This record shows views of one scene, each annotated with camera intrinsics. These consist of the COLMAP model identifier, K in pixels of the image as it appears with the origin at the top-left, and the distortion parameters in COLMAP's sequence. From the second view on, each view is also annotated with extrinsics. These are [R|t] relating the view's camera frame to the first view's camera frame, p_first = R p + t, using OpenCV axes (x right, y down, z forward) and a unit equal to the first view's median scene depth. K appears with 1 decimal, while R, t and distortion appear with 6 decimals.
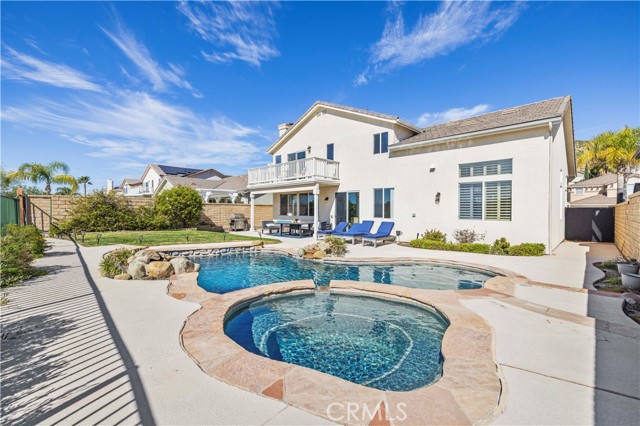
lens RADIAL K [[291.8, 0, 326.8], [0, 291.8, 211.3], [0, 0, 1]] dist [0.024395, 0.000570]
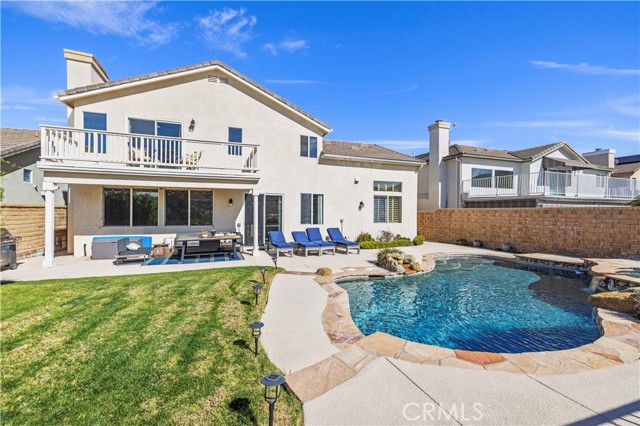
lens RADIAL K [[270.2, 0, 323.6], [0, 270.2, 215.1], [0, 0, 1]] dist [-0.008731, 0.000835]
pose [[0.397172, -0.011476, 0.917672, -0.609267], [0.001385, 0.999928, 0.011906, -0.017654], [-0.917743, -0.003458, 0.397160, 0.593599]]
